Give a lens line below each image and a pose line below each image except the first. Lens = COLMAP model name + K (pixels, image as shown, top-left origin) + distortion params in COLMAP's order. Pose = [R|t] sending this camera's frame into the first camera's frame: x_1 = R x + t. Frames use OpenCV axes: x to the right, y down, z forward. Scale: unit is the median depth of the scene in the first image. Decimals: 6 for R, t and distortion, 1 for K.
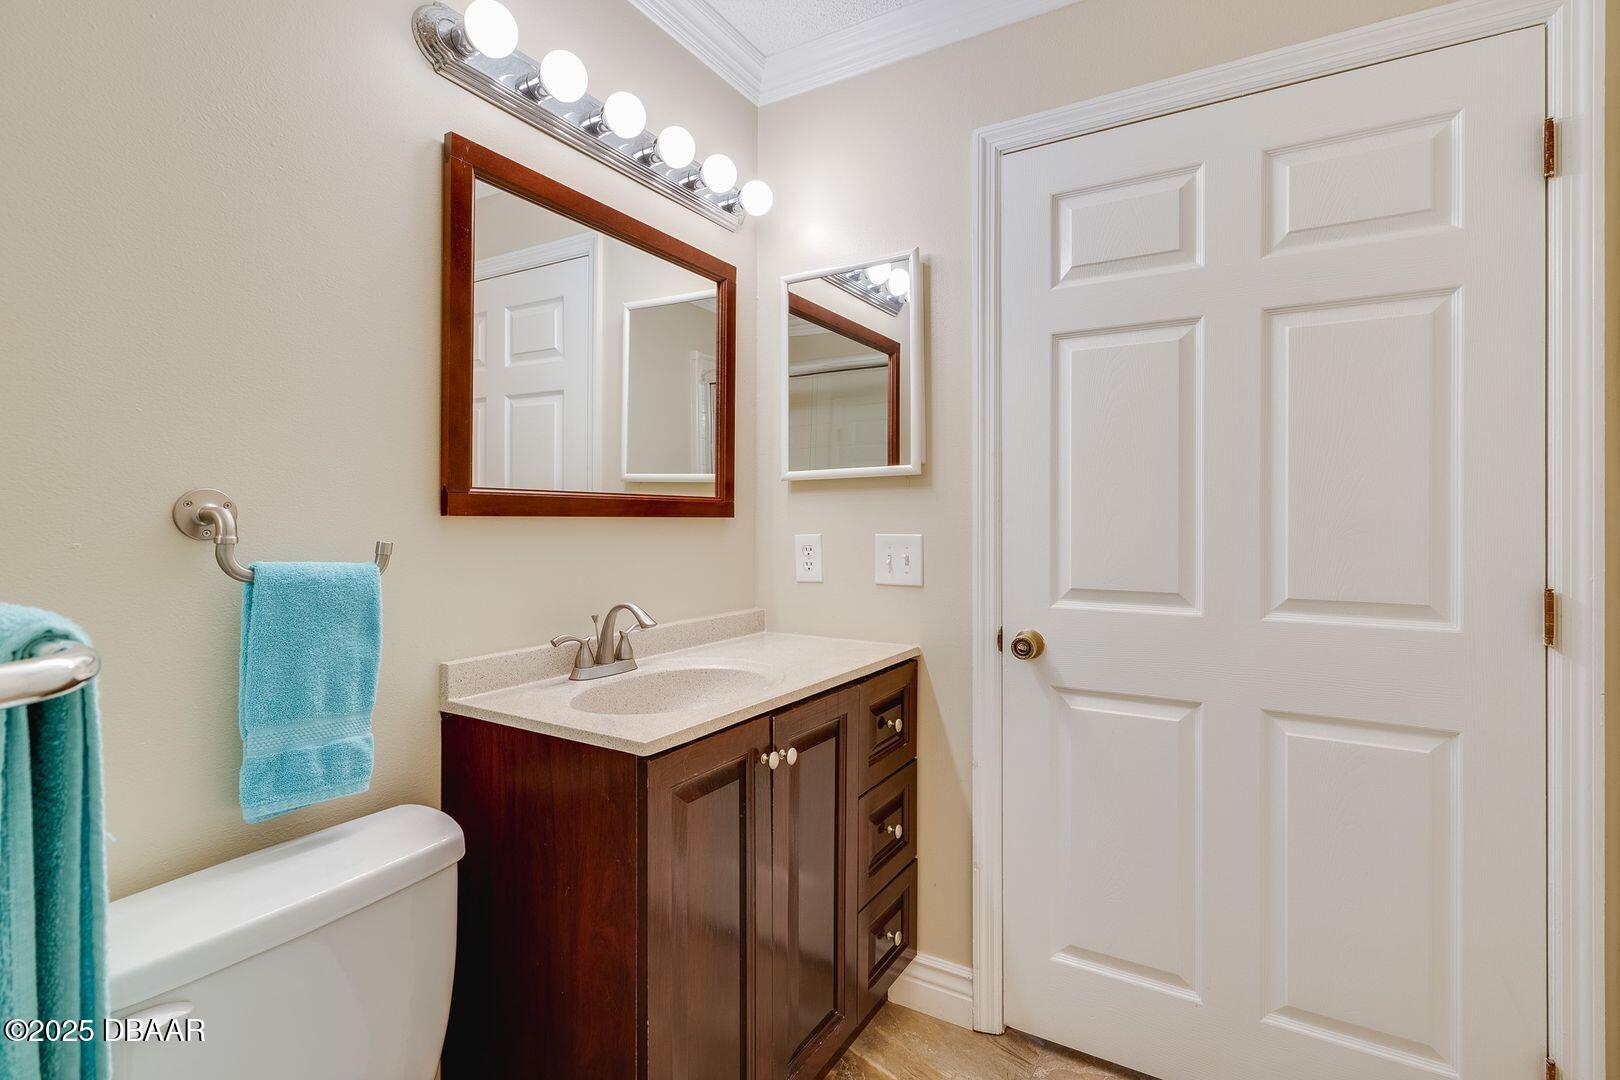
lens RADIAL K [[754.4, 0, 818.7], [0, 754.4, 524.1], [0, 0, 1]] dist [0.000018, 0.000457]
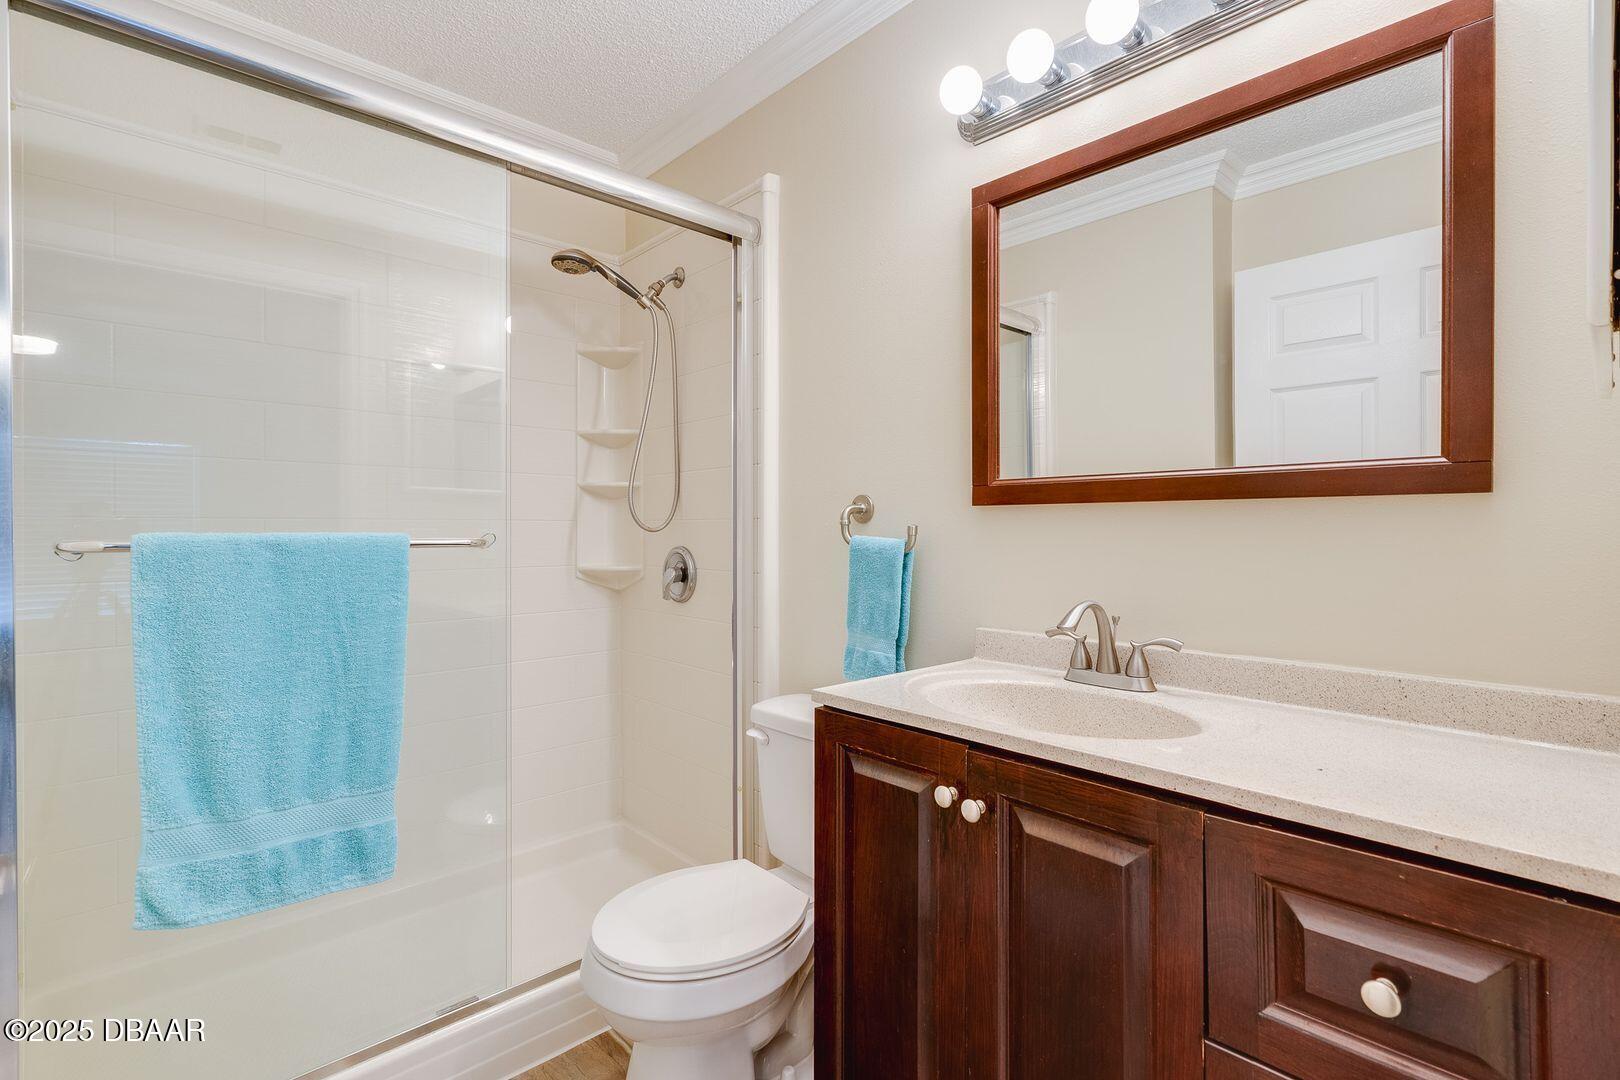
lens RADIAL K [[754.4, 0, 818.7], [0, 754.4, 524.1], [0, 0, 1]] dist [0.000018, 0.000457]
pose [[-0.273448, -0.004523, -0.961876, 0.687396], [-0.008365, 0.999962, -0.002324, 0.022672], [0.961850, 0.007411, -0.273476, 1.000356]]
